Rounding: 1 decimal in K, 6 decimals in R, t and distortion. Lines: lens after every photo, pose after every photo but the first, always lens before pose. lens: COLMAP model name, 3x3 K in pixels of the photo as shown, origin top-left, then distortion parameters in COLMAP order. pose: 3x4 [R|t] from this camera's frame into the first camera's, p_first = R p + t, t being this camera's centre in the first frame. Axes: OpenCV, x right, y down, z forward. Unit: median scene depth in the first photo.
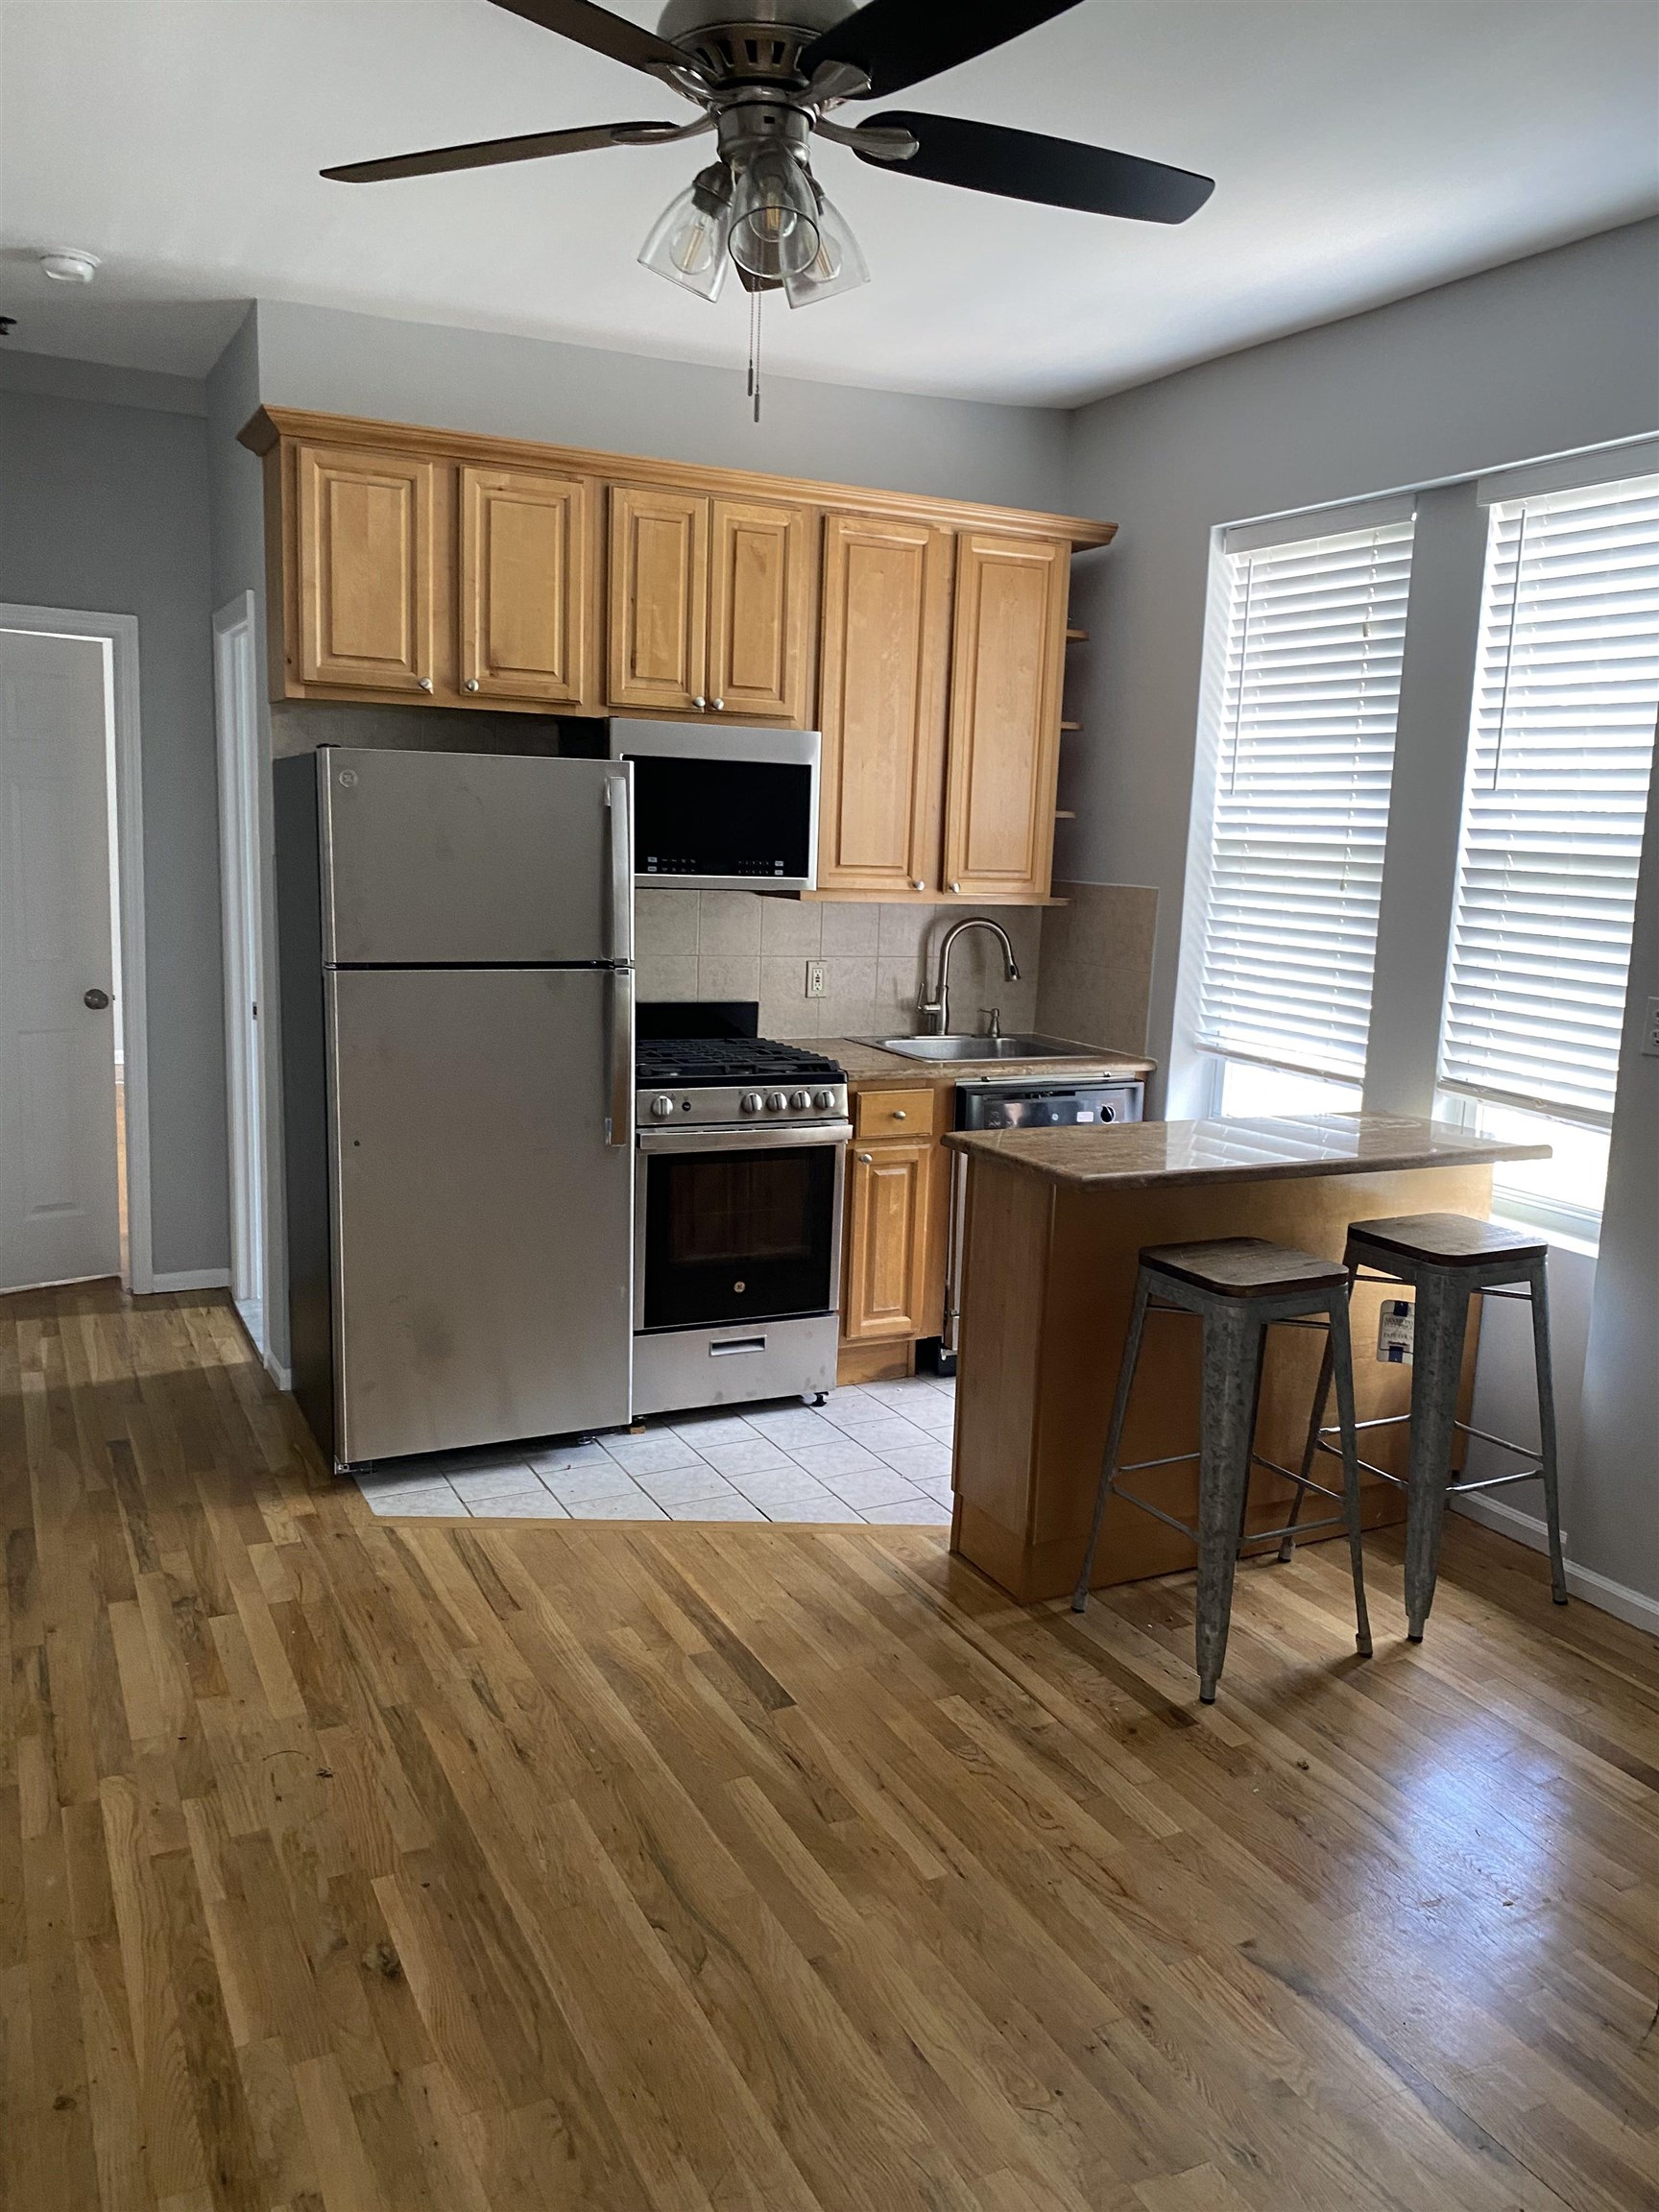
lens RADIAL K [[1680.5, 0, 832.6], [0, 1680.5, 1128.7], [0, 0, 1]] dist [0.021290, -0.028240]
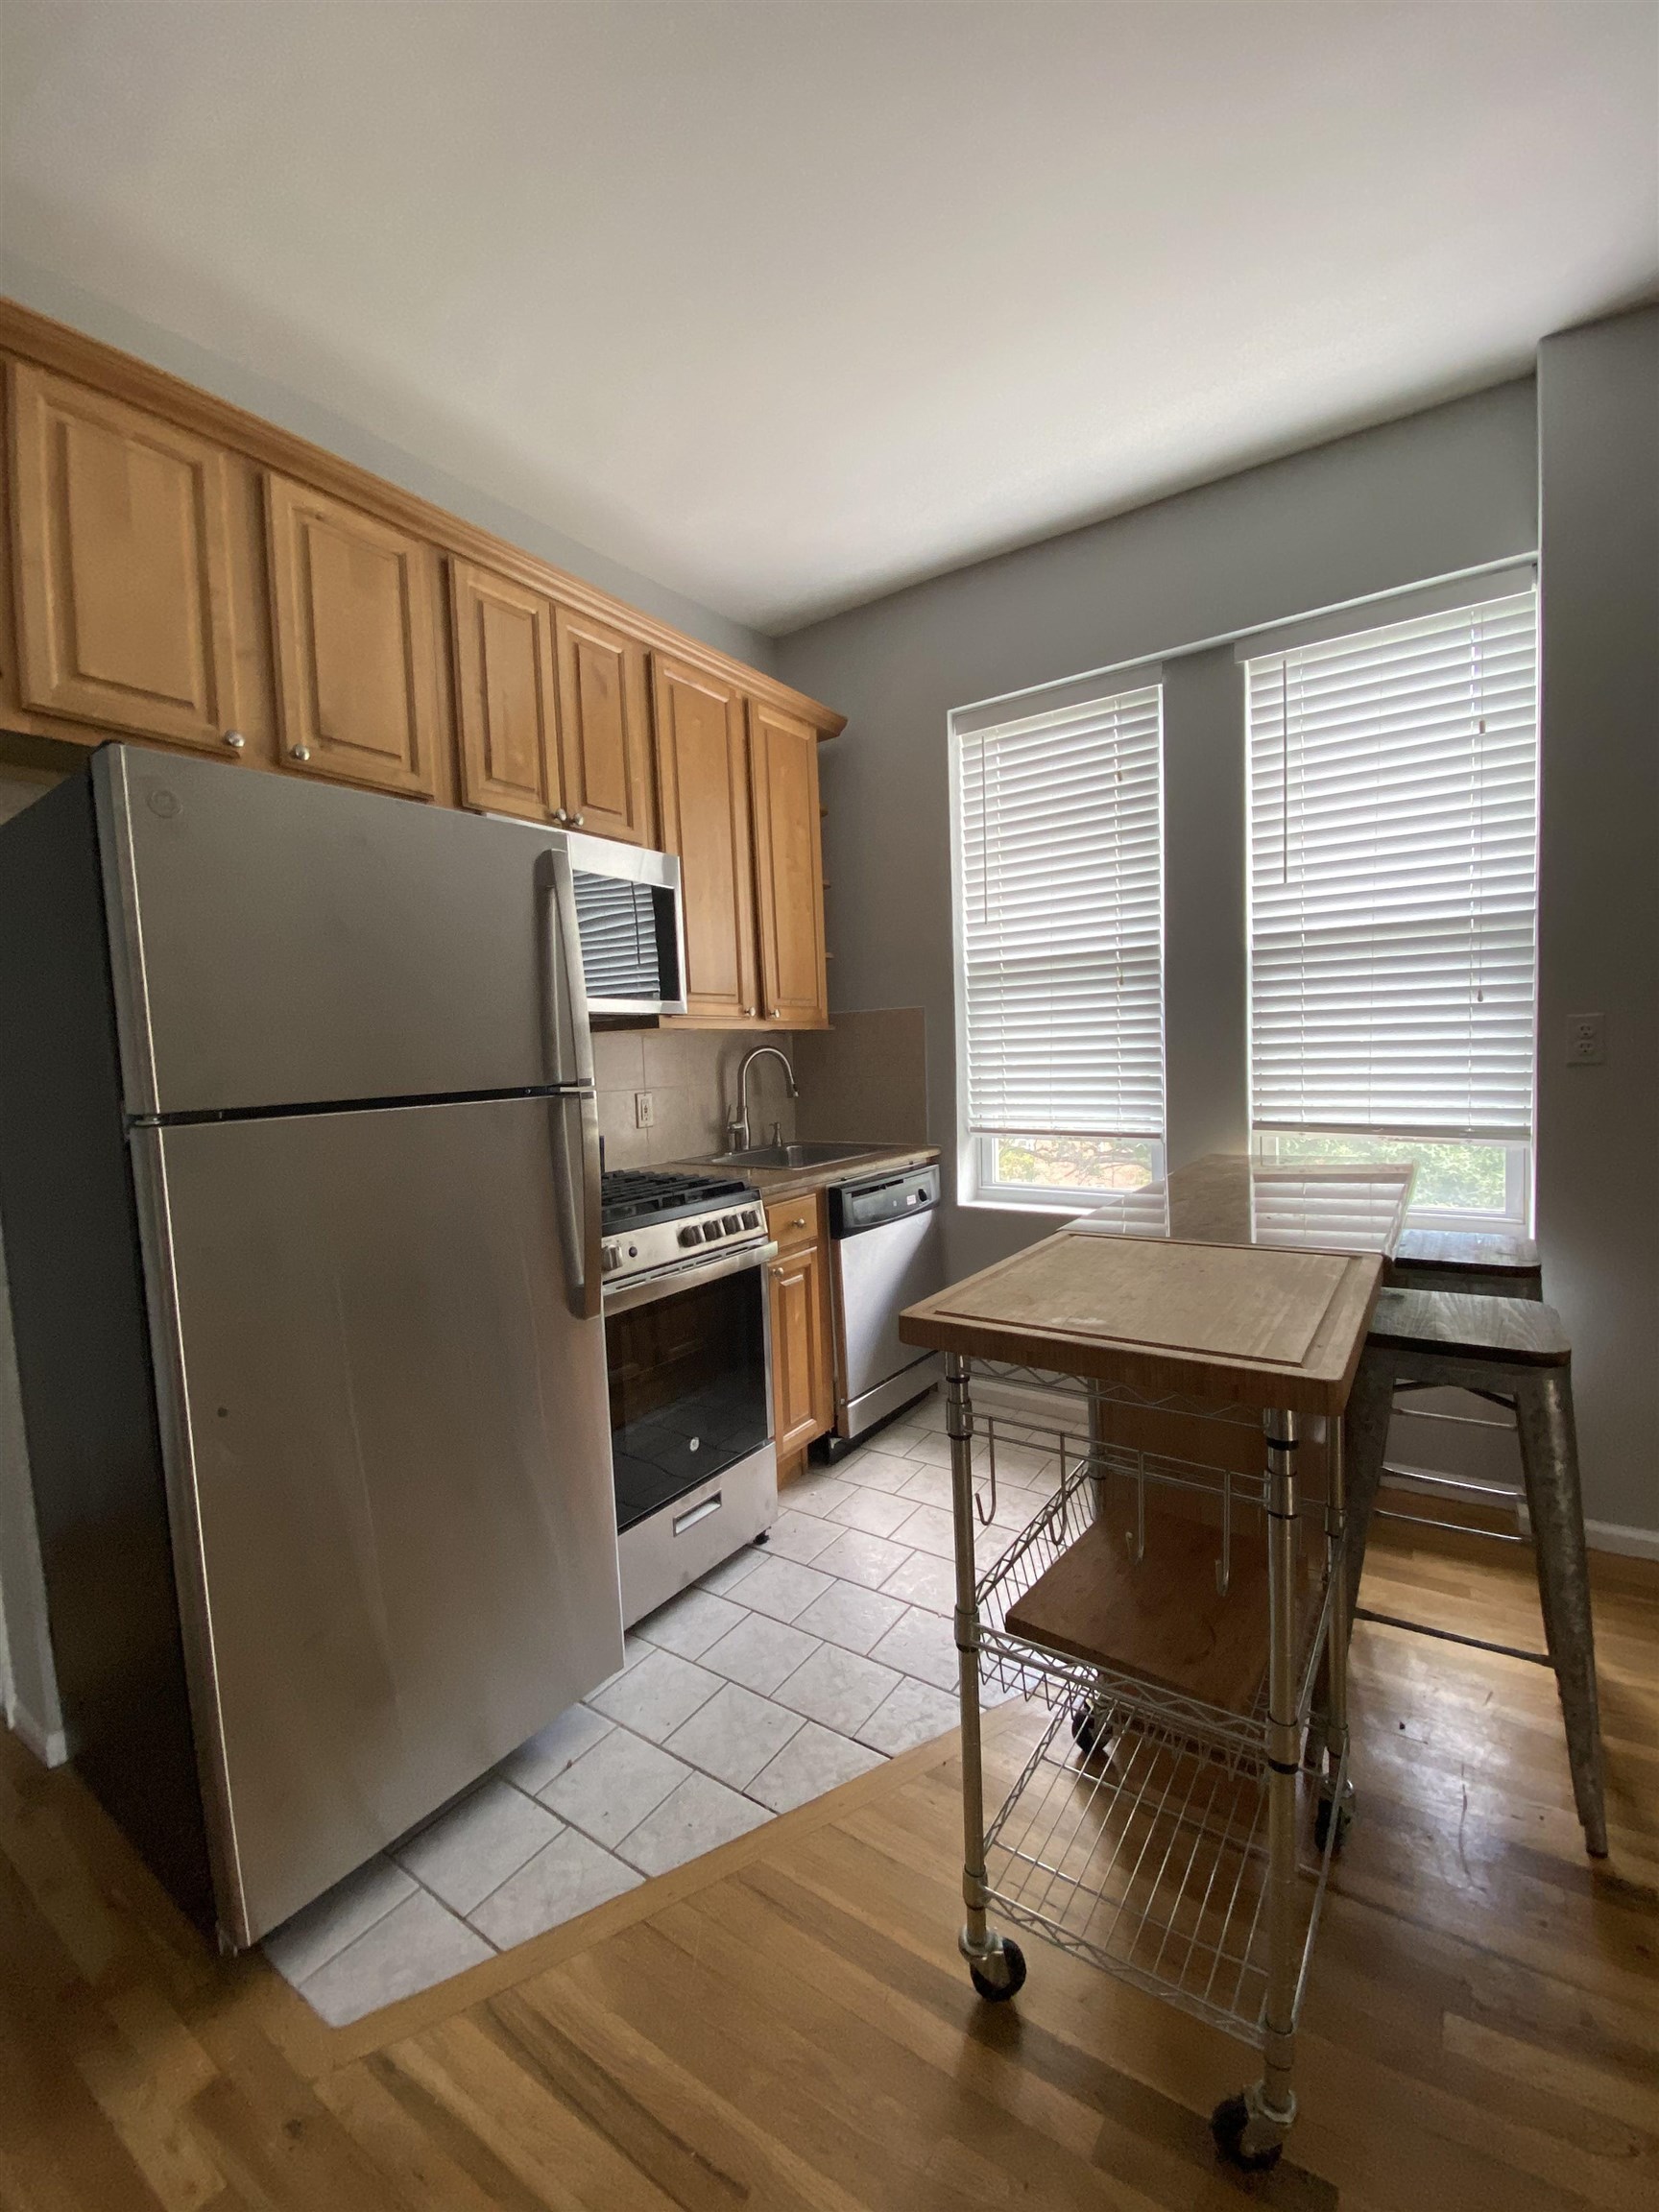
lens RADIAL K [[893.7, 0, 826.5], [0, 893.7, 1113.3], [0, 0, 1]] dist [0.005443, -0.013562]
pose [[0.873837, -0.101734, 0.475457, -0.217814], [0.152602, 0.985839, -0.069525, -0.038224], [-0.461651, 0.133309, 0.876988, 0.565029]]
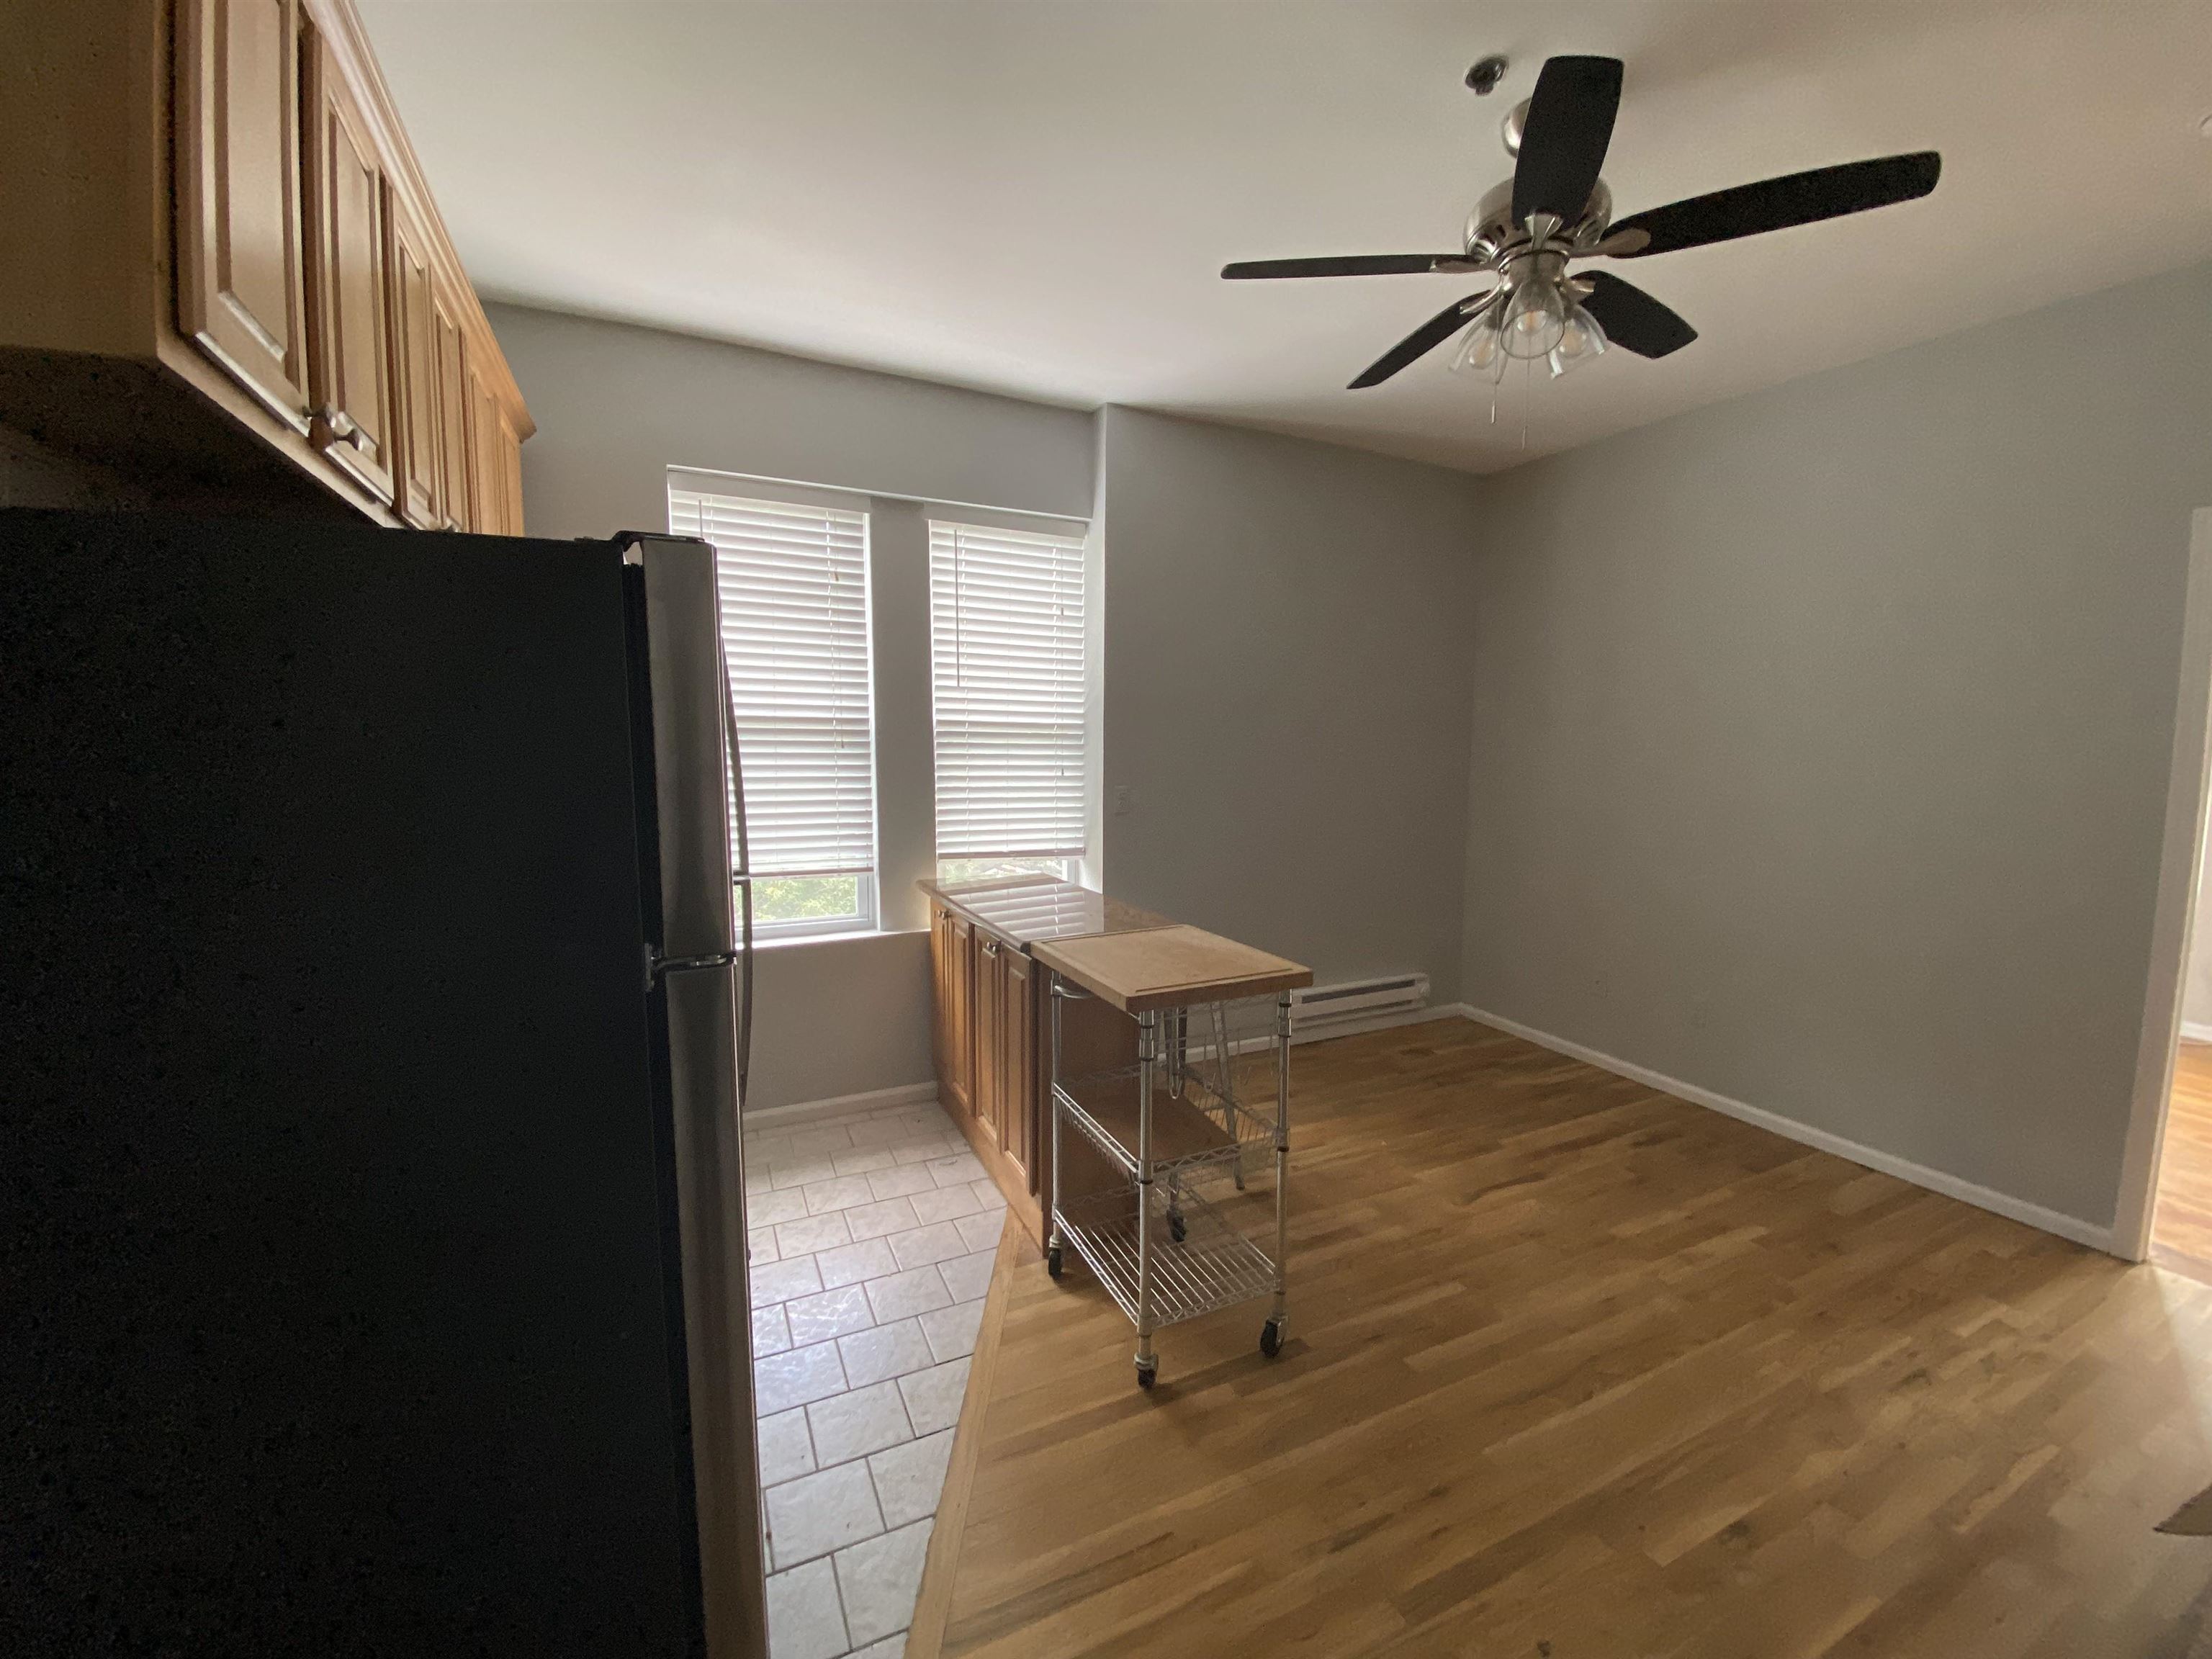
lens RADIAL K [[893.7, 0, 1110.3], [0, 893.7, 830.4], [0, 0, 1]] dist [0.005443, -0.013562]
pose [[0.015500, -0.127020, 0.991779, -0.516714], [0.172901, 0.977296, 0.122463, -0.132362], [-0.984817, 0.169581, 0.037110, 0.784361]]
